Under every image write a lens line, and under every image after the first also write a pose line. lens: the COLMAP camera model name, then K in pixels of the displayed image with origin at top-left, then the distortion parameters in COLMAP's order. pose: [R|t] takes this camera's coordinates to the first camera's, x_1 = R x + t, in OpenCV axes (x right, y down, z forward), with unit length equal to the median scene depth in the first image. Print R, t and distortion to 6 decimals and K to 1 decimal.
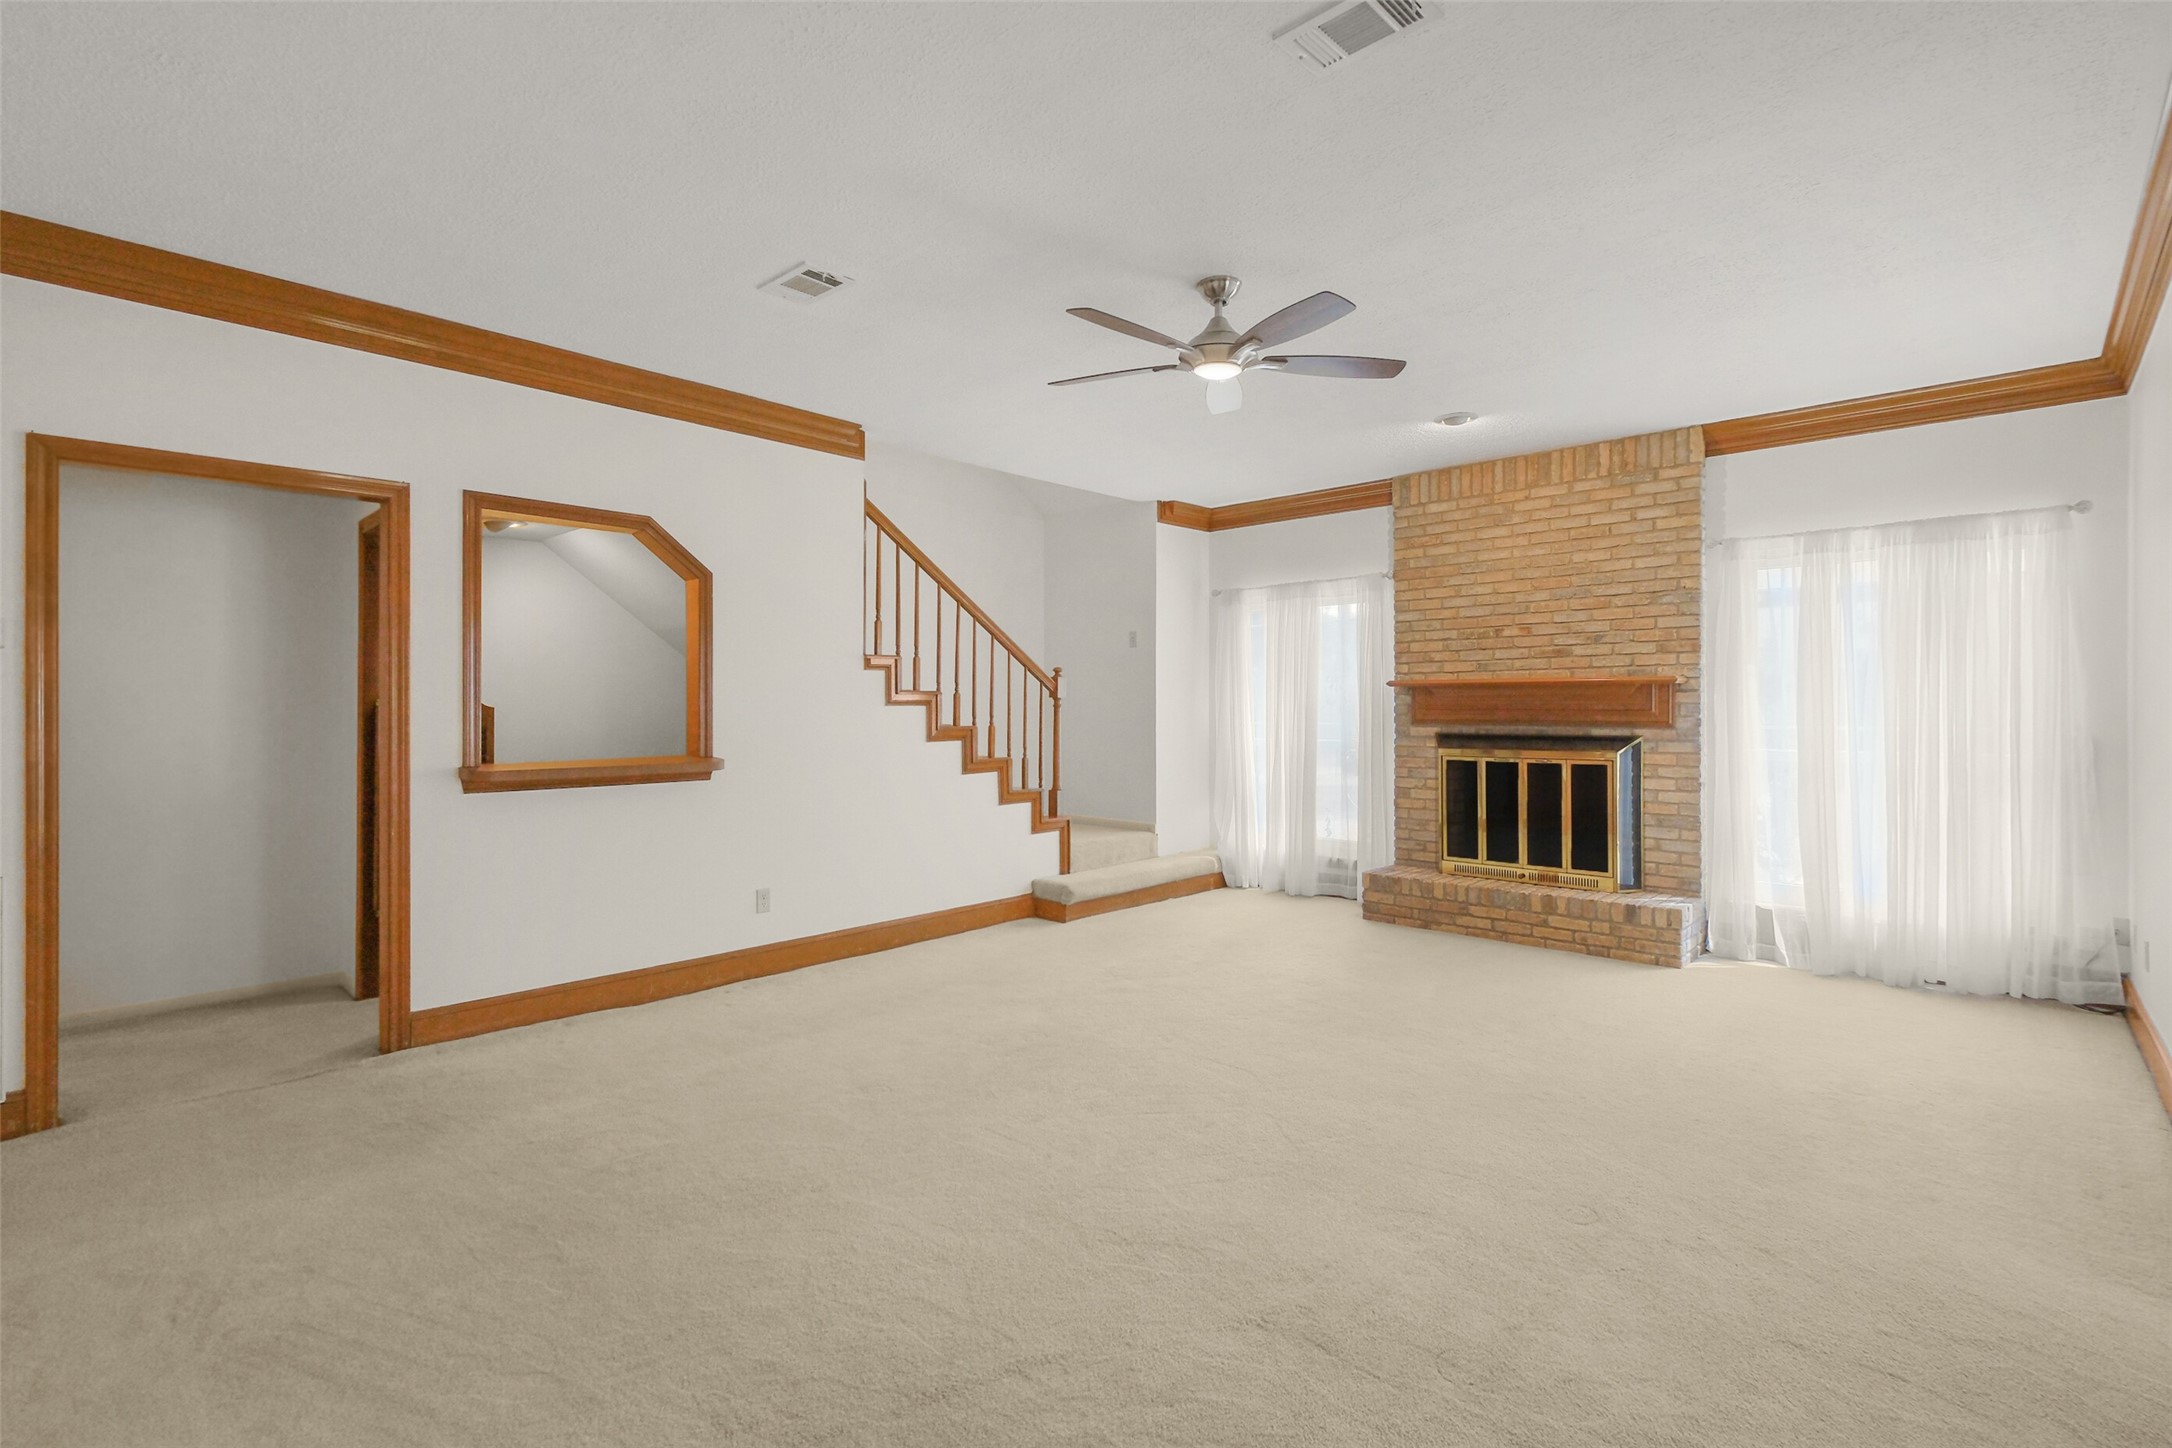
lens RADIAL K [[985.2, 0, 1080.1], [0, 985.2, 702.0], [0, 0, 1]] dist [0.000822, 0.000102]
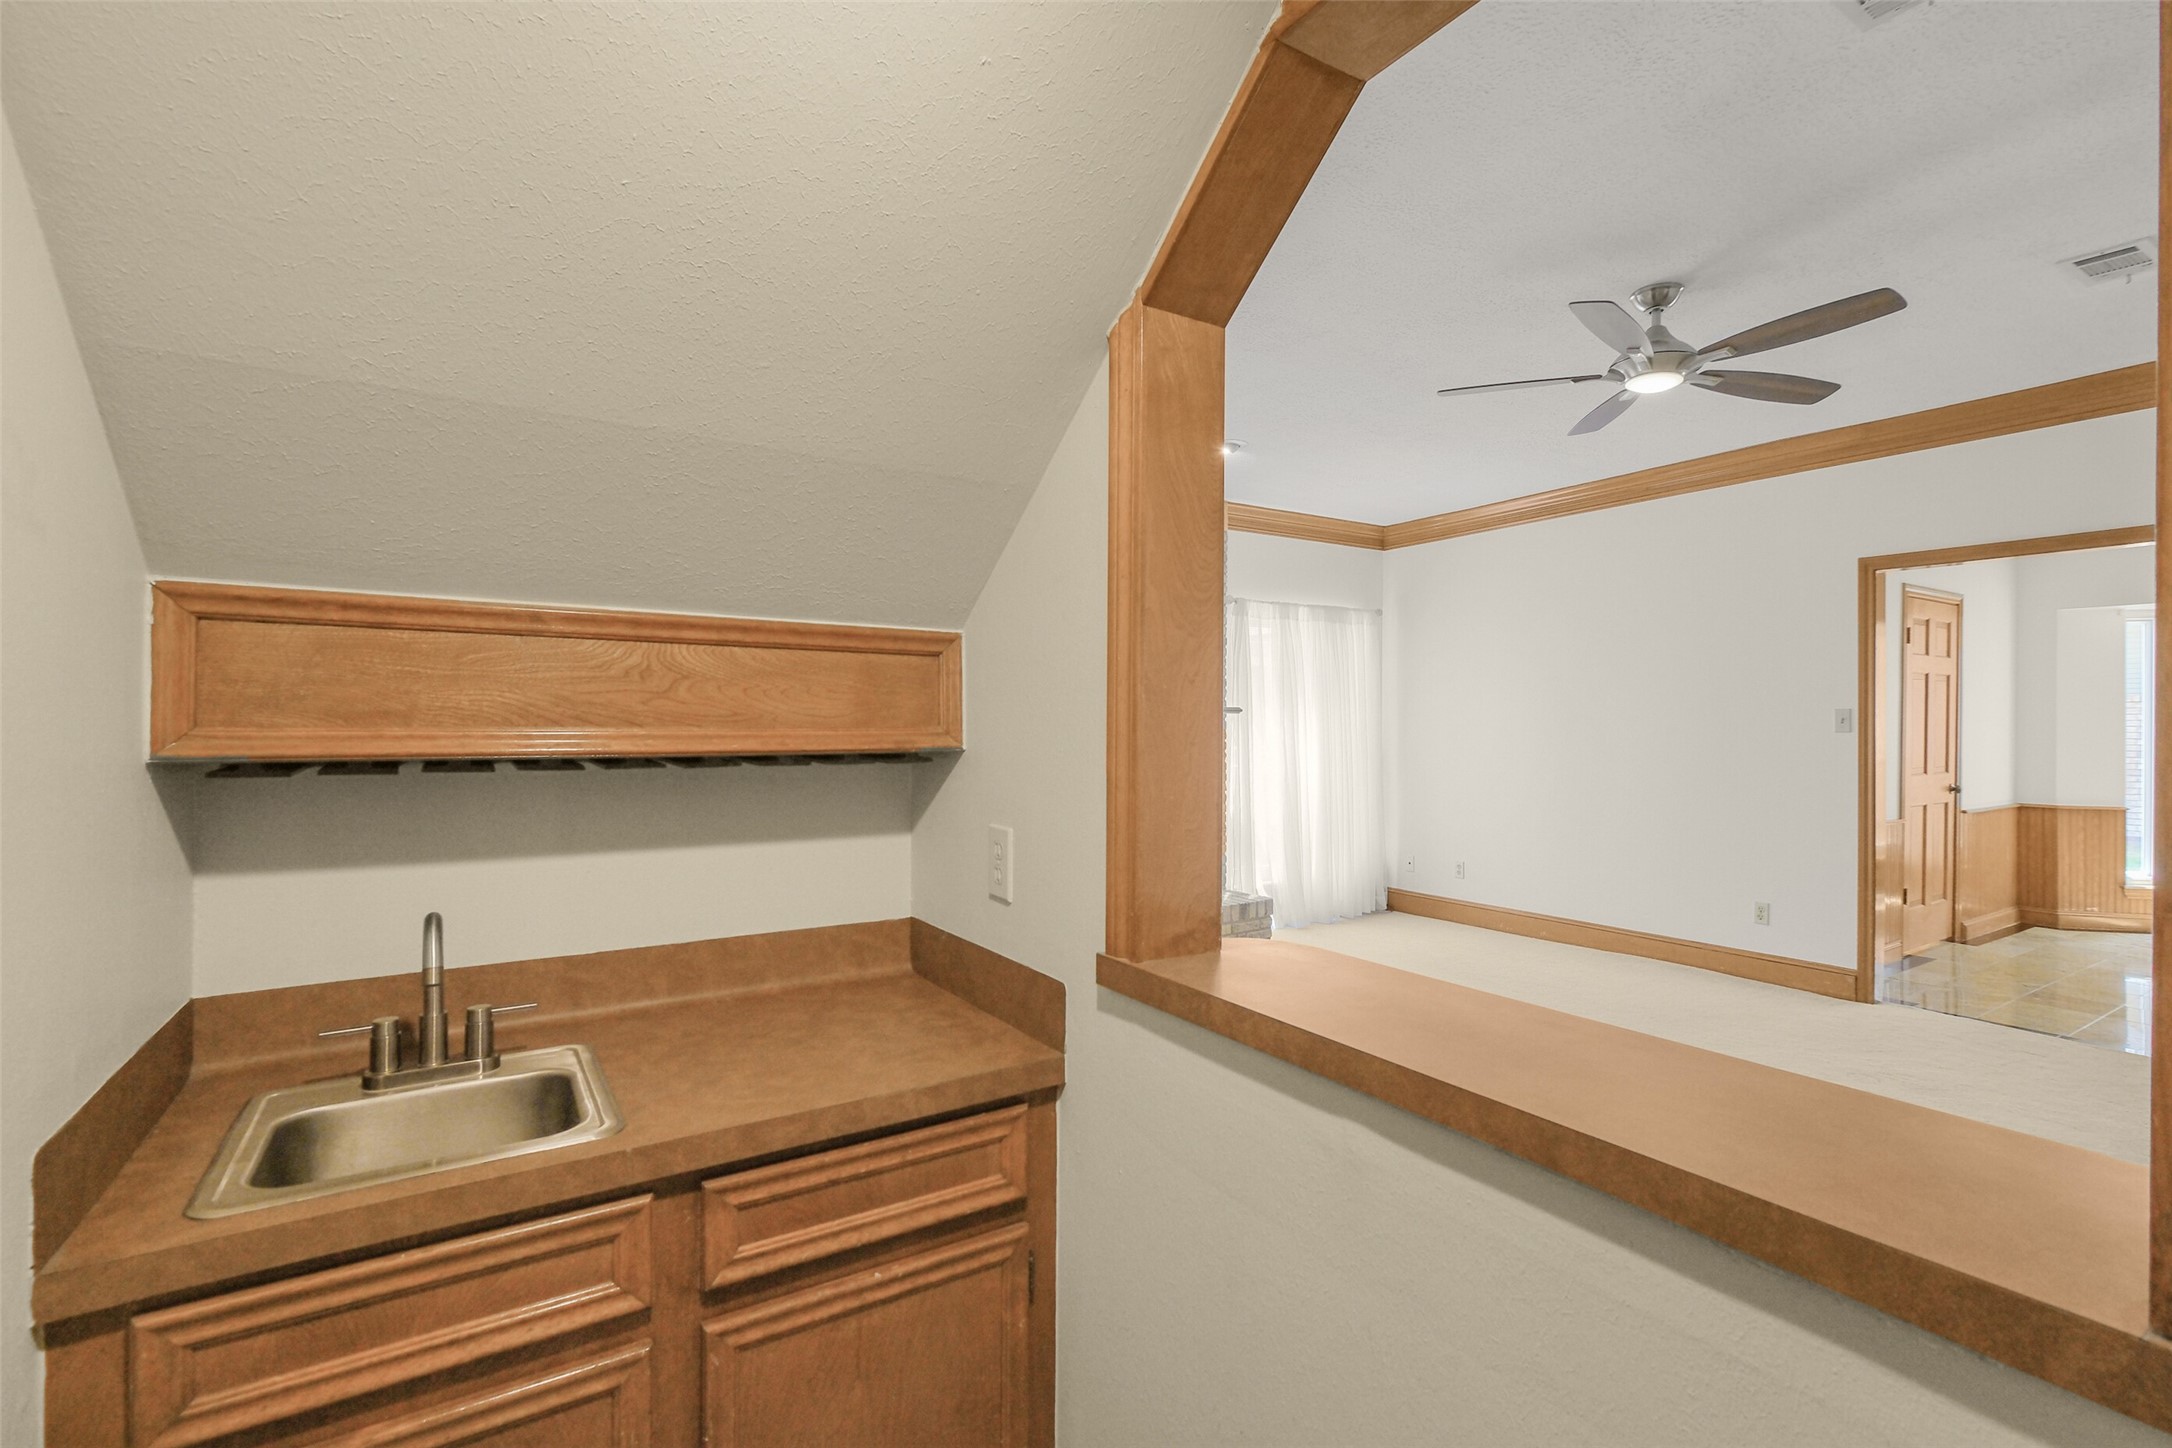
lens RADIAL K [[985.2, 0, 1090.8], [0, 985.2, 719.4], [0, 0, 1]] dist [0.000822, 0.000102]
pose [[0.244589, 0.003556, 0.969620, -0.537704], [-0.001979, 0.999993, -0.003168, -0.006545], [-0.969625, -0.001144, 0.244595, 0.780590]]
